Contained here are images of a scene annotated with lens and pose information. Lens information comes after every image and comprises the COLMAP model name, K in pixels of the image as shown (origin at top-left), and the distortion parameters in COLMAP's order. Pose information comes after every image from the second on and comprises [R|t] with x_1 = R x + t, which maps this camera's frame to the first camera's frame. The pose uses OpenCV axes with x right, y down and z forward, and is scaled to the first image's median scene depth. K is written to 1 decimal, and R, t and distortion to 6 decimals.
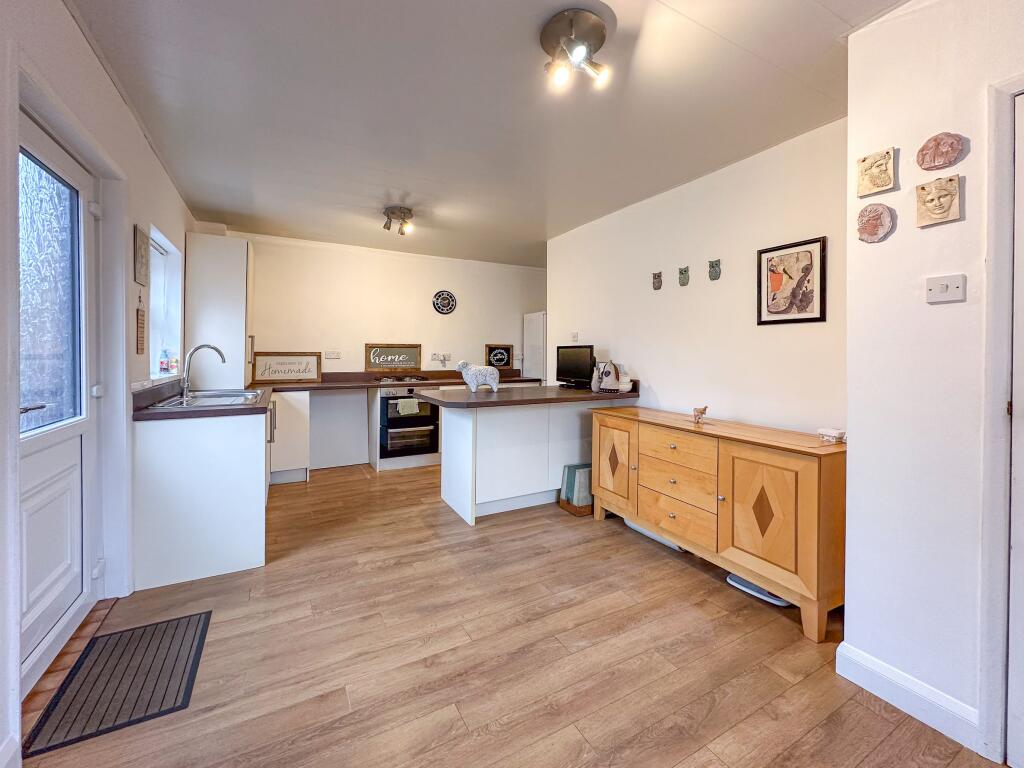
lens RADIAL K [[411.8, 0, 514.7], [0, 411.8, 354.5], [0, 0, 1]] dist [0.000188, 0.000000]
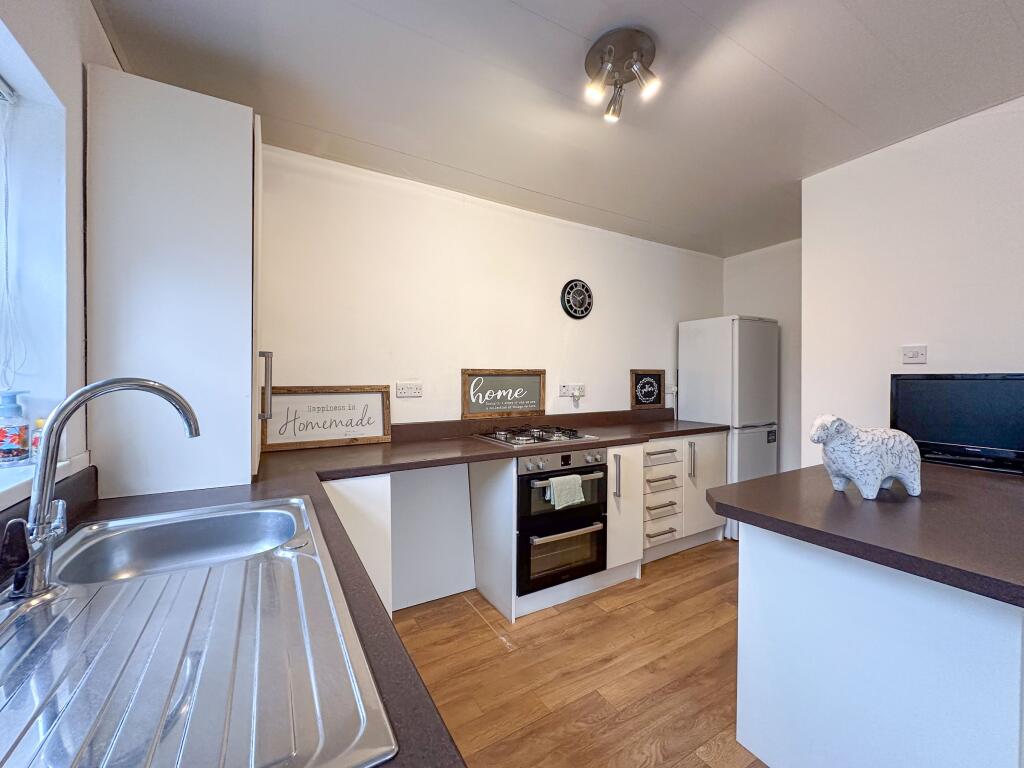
lens RADIAL K [[411.4, 0, 512.0], [0, 411.4, 384.0], [0, 0, 1]] dist [0.000675, 0.000102]
pose [[0.999717, -0.002598, 0.023631, -0.321785], [0.002237, 0.999881, 0.015265, -0.015202], [-0.023668, -0.015208, 0.999604, 0.464612]]
